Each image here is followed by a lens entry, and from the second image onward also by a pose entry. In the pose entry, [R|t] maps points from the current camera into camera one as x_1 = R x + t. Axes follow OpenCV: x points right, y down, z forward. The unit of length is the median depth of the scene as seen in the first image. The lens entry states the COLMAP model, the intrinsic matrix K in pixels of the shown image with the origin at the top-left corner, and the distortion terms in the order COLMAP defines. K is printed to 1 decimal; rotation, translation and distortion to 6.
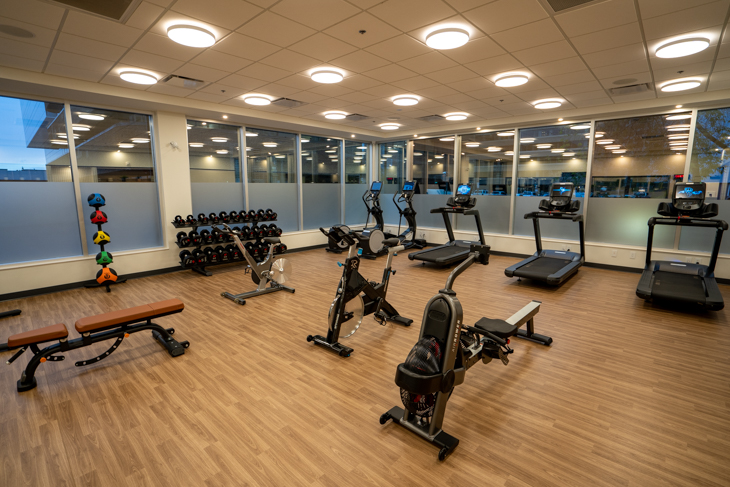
lens RADIAL K [[344.4, 0, 365.9], [0, 344.4, 247.0], [0, 0, 1]] dist [-0.048872, 0.000407]
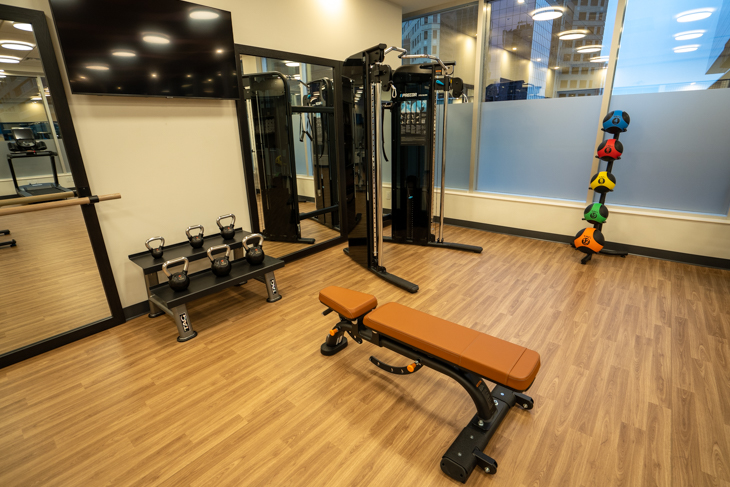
lens RADIAL K [[344.4, 0, 365.9], [0, 344.4, 247.0], [0, 0, 1]] dist [-0.048872, 0.000407]
pose [[0.037179, 0.315470, -0.948207, -0.144878], [-0.124616, 0.942920, 0.308825, -0.053434], [0.991508, 0.106680, 0.074370, 0.510048]]
